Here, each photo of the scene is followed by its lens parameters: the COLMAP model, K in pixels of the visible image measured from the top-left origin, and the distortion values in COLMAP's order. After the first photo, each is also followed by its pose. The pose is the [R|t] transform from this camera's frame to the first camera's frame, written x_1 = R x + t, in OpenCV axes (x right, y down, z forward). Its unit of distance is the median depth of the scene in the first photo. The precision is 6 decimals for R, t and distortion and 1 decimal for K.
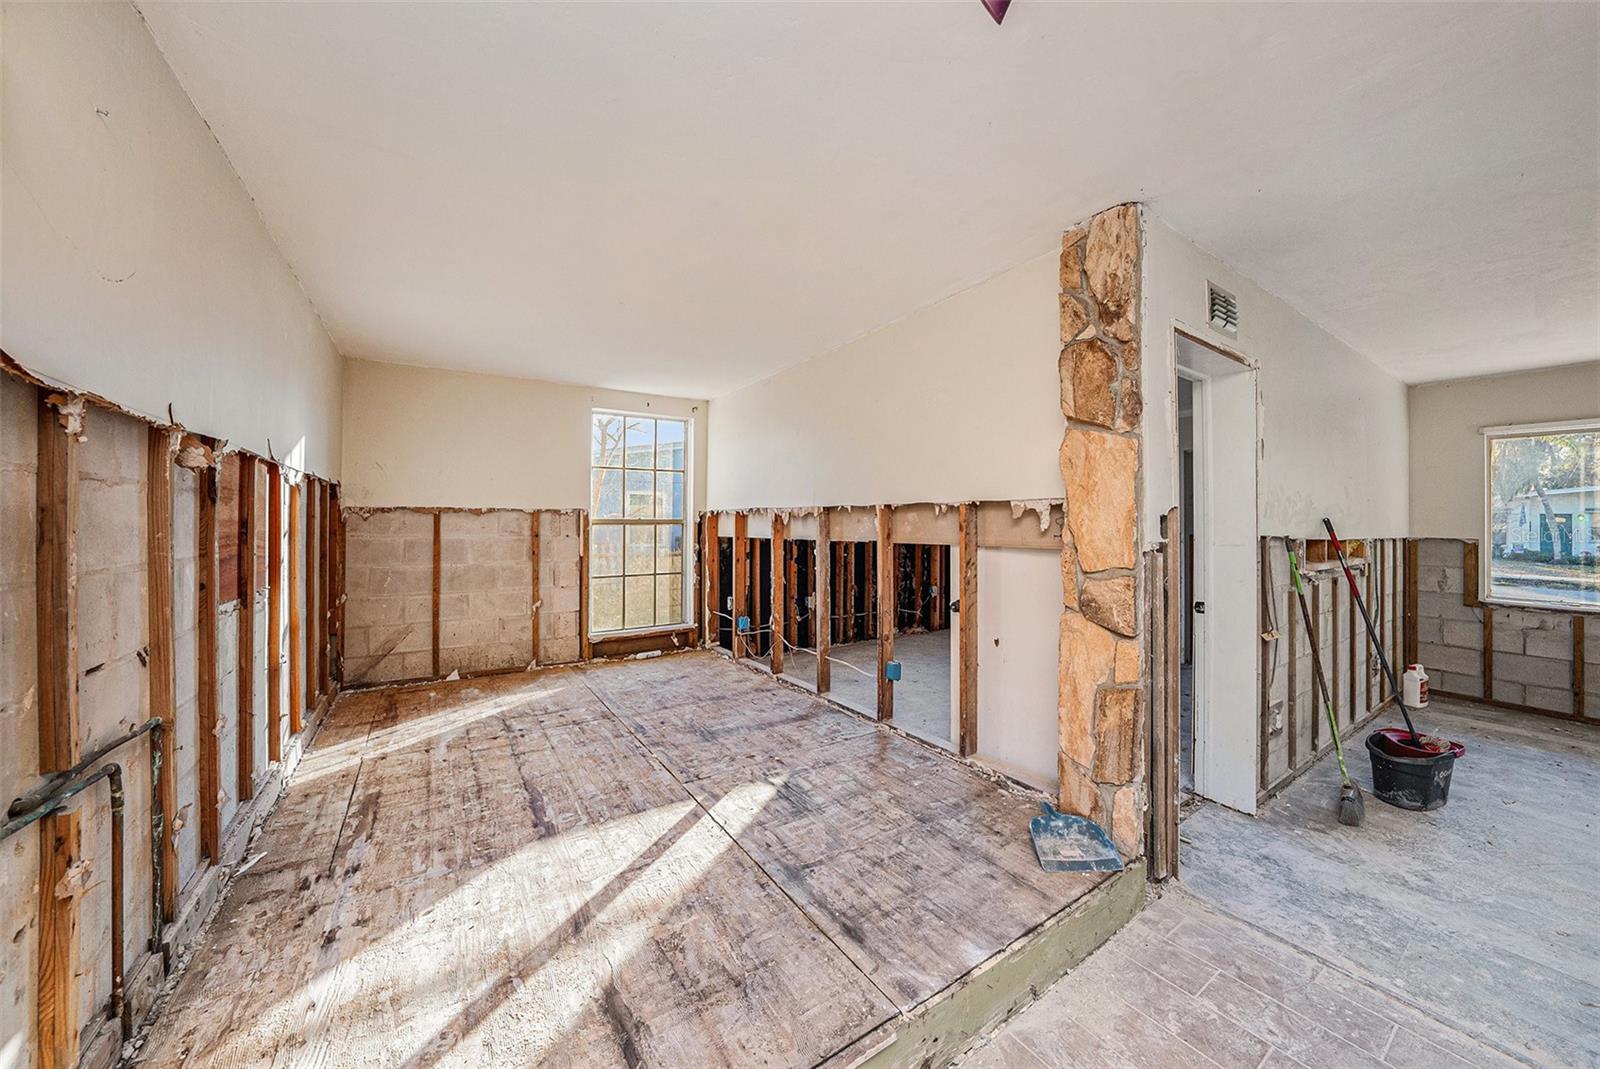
lens RADIAL K [[563.1, 0, 786.6], [0, 563.1, 519.0], [0, 0, 1]] dist [-0.023469, 0.004293]
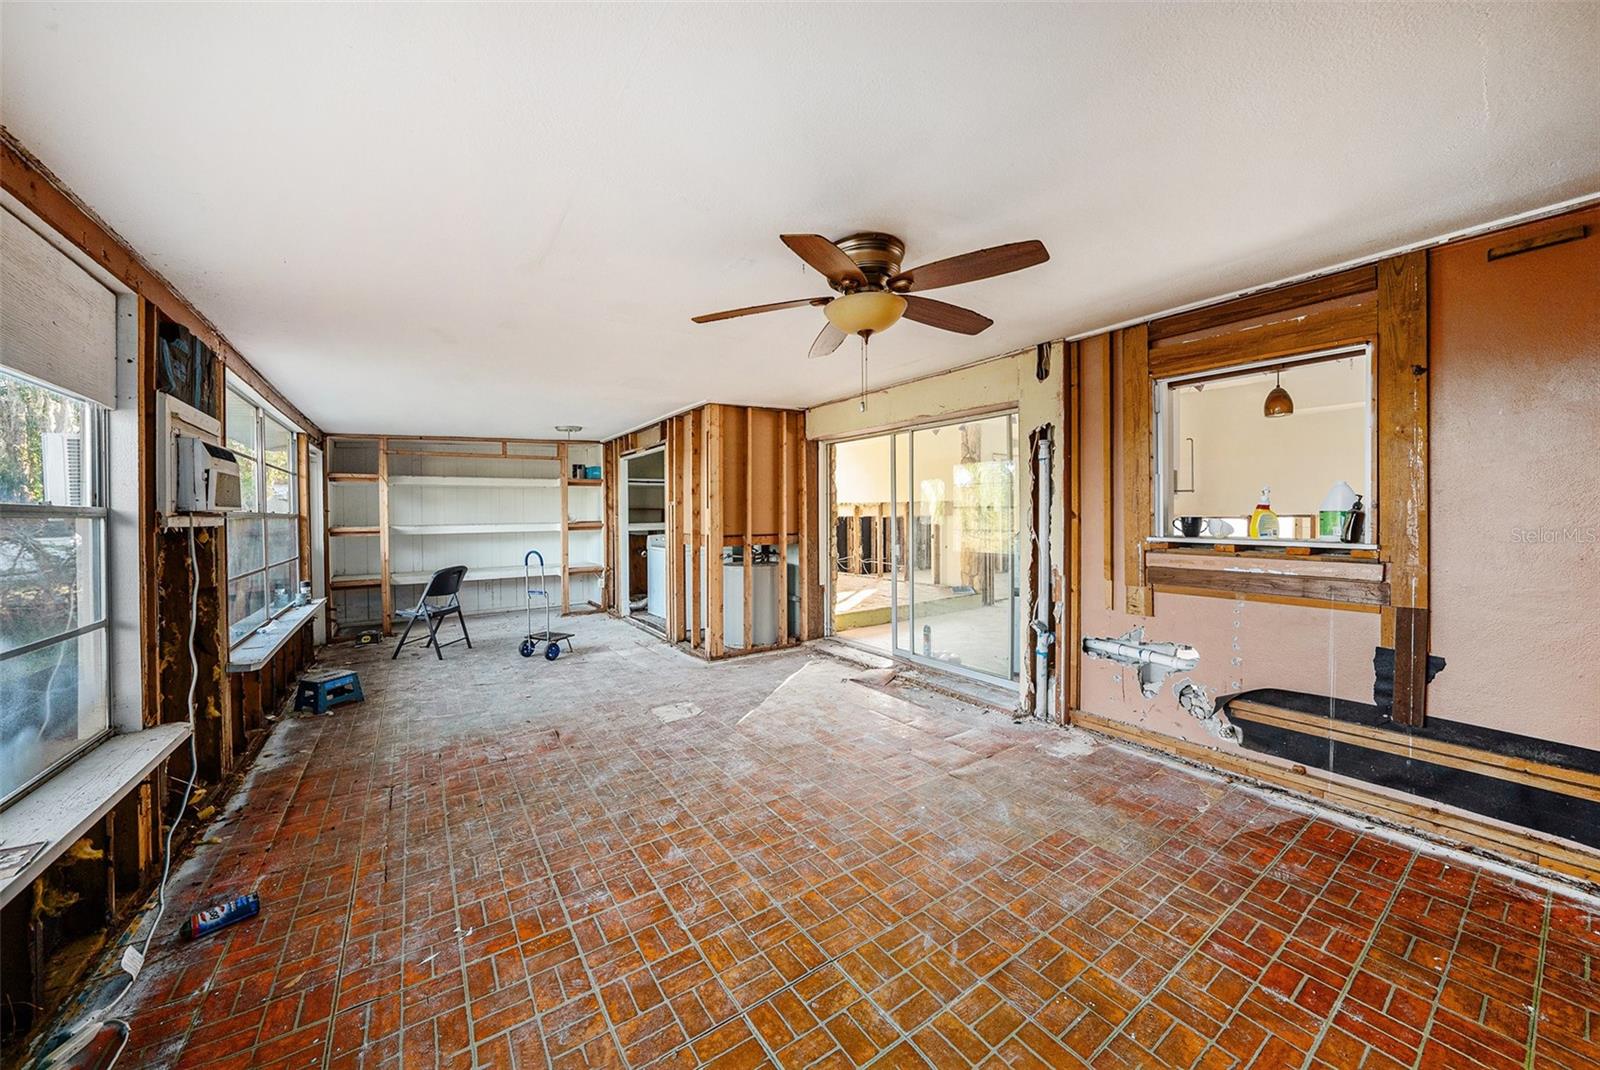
lens RADIAL K [[563.1, 0, 789.6], [0, 563.1, 518.2], [0, 0, 1]] dist [-0.023469, 0.004293]
pose [[0.999876, -0.015753, 0.000715, -0.318733], [0.015745, 0.999826, 0.009975, 0.014449], [-0.000872, -0.009963, 0.999950, -1.374450]]
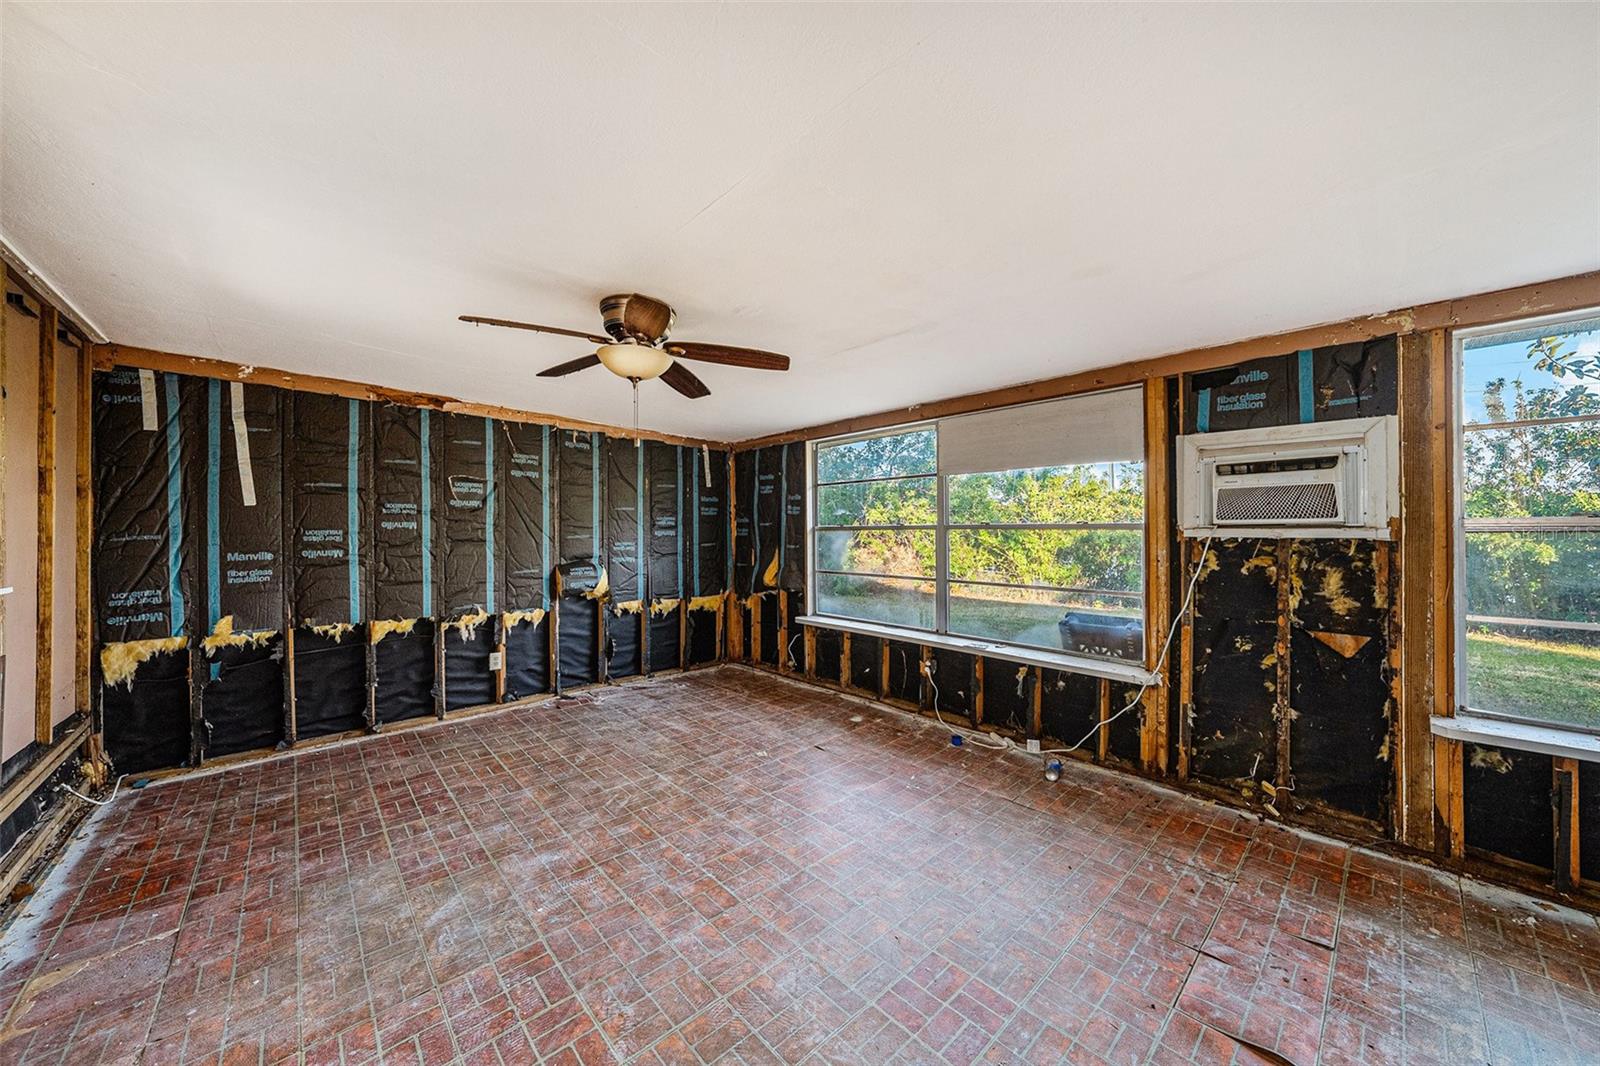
lens RADIAL K [[563.1, 0, 809.7], [0, 563.1, 521.2], [0, 0, 1]] dist [-0.023469, 0.004293]
pose [[-0.986594, -0.000121, -0.163196, -0.331755], [0.002381, 0.999883, -0.015140, 0.006866], [0.163179, -0.015325, -0.986478, -0.203503]]
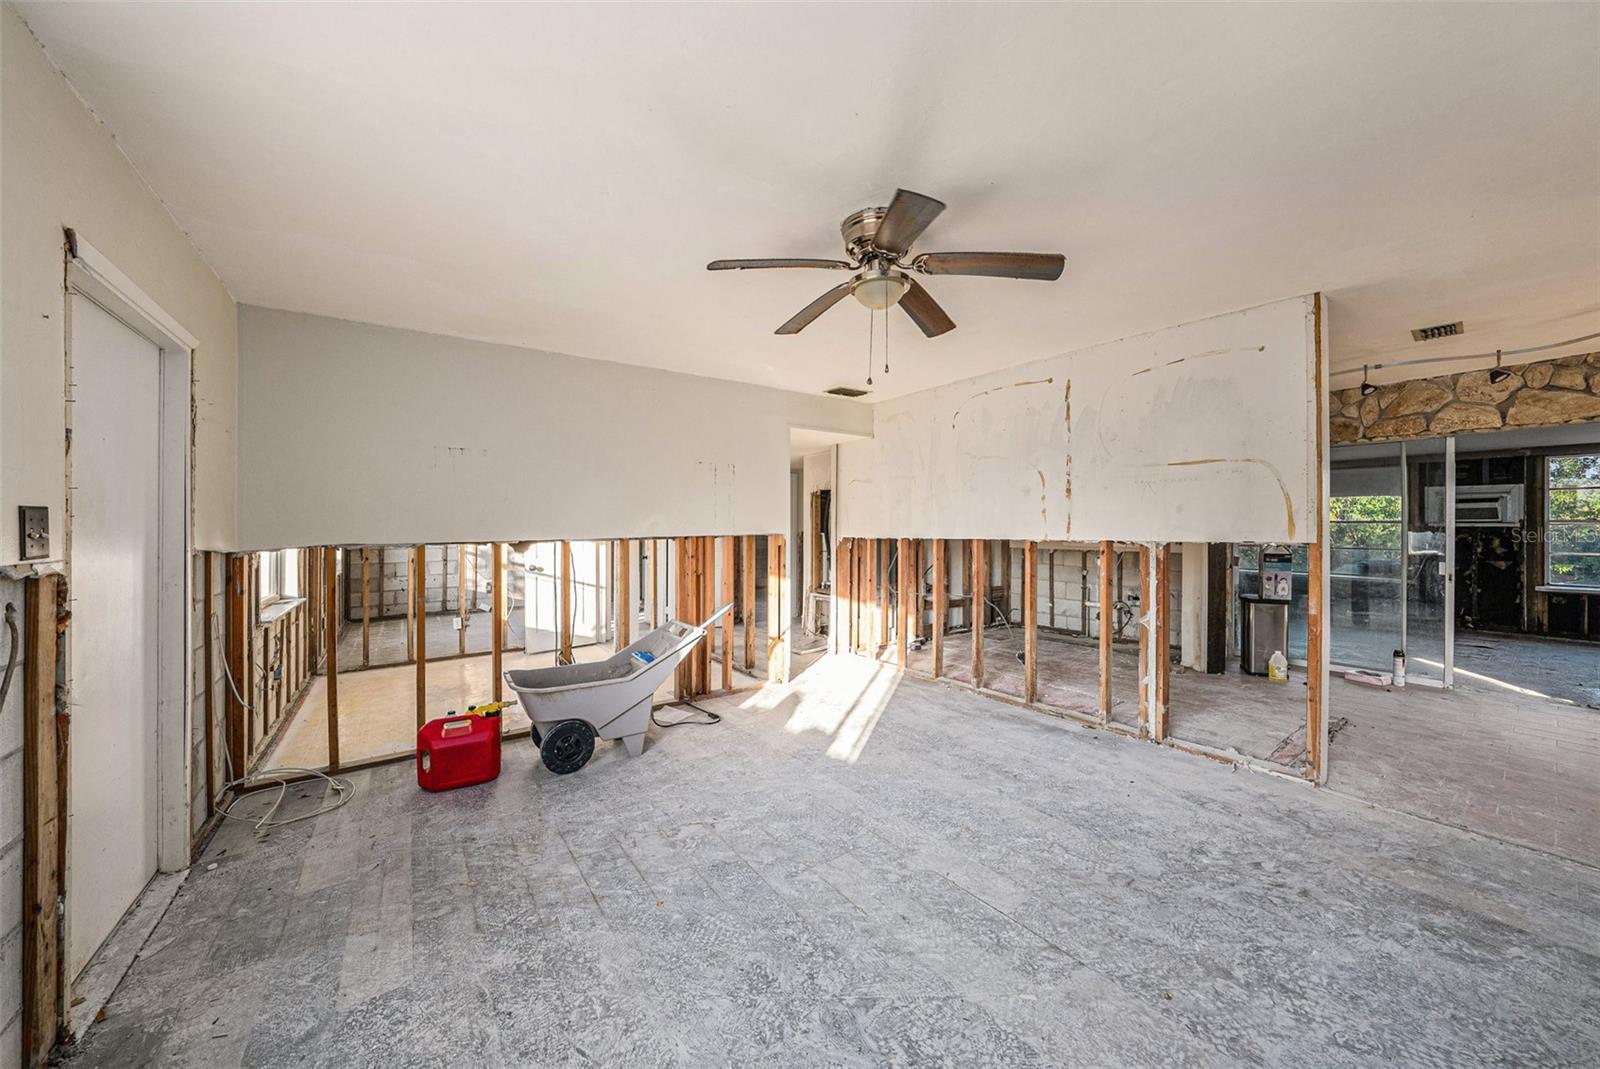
lens RADIAL K [[563.1, 0, 789.2], [0, 563.1, 523.2], [0, 0, 1]] dist [-0.023469, 0.004293]
pose [[-0.999569, 0.000329, -0.029363, 1.161607], [0.000577, 0.999964, -0.008464, 0.020615], [0.029359, -0.008478, -0.999533, 0.864413]]
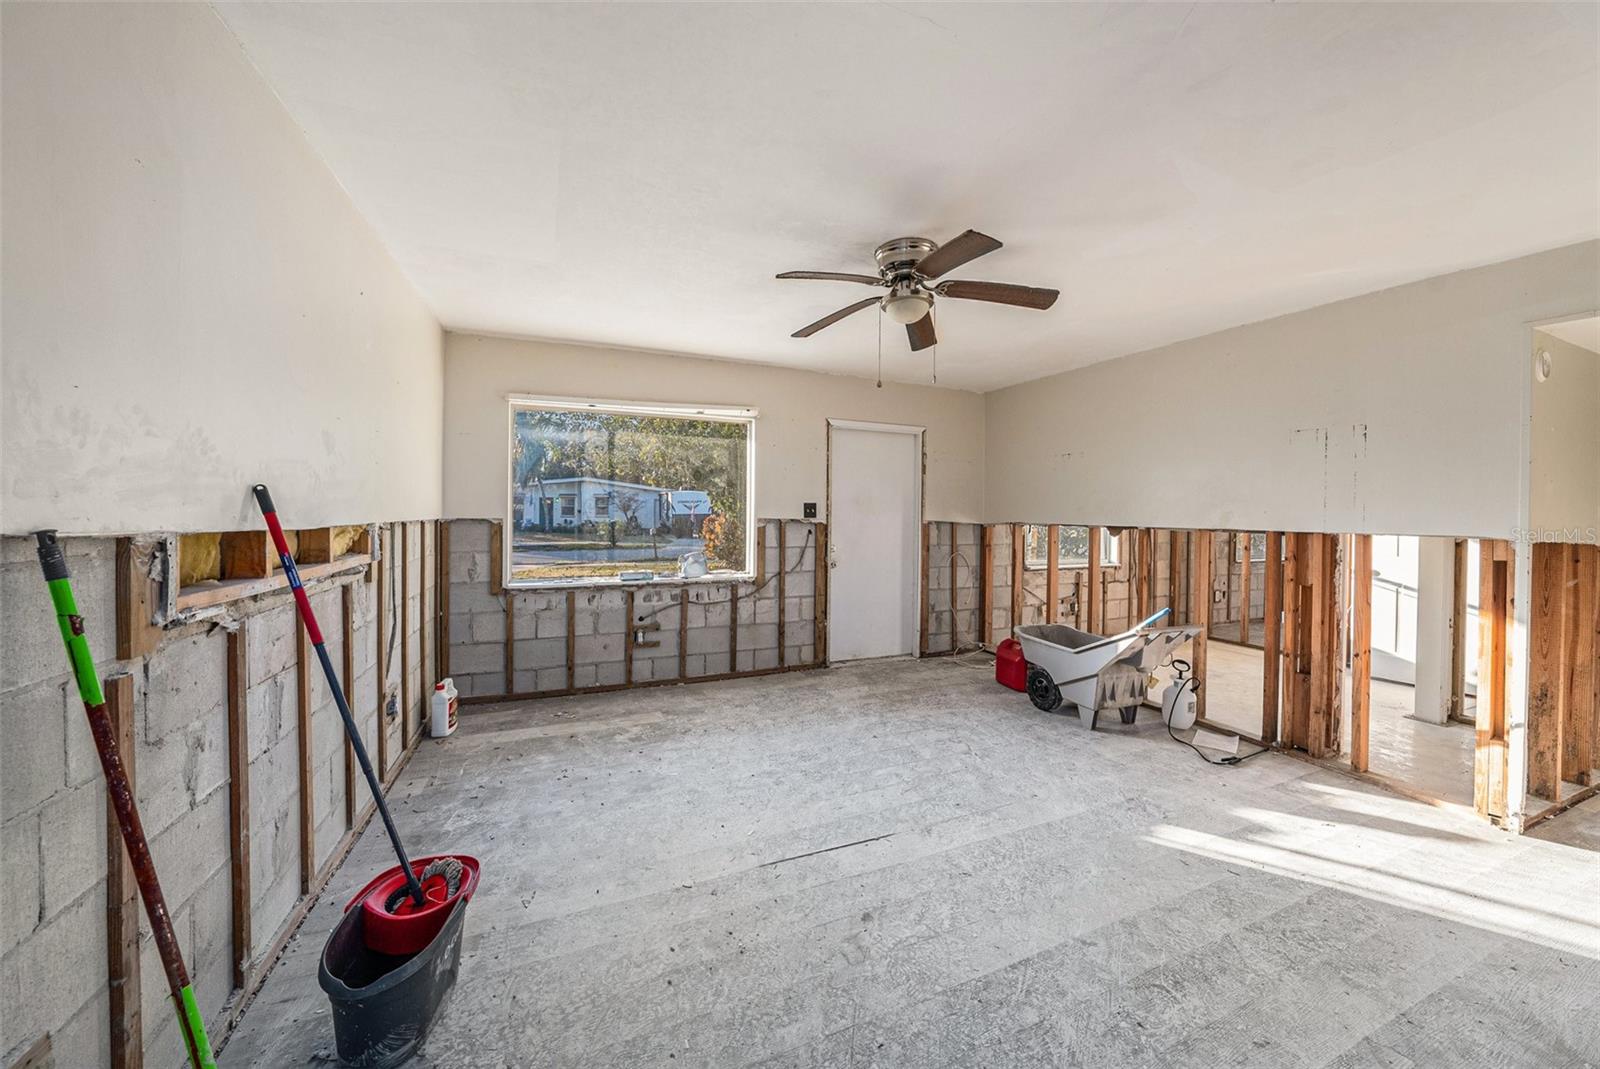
lens RADIAL K [[563.1, 0, 800.8], [0, 563.1, 512.6], [0, 0, 1]] dist [-0.023469, 0.004293]
pose [[0.189176, -0.011242, 0.981879, 0.454406], [-0.011155, 0.999845, 0.013597, 0.007901], [-0.981880, -0.013525, 0.189021, 0.346384]]
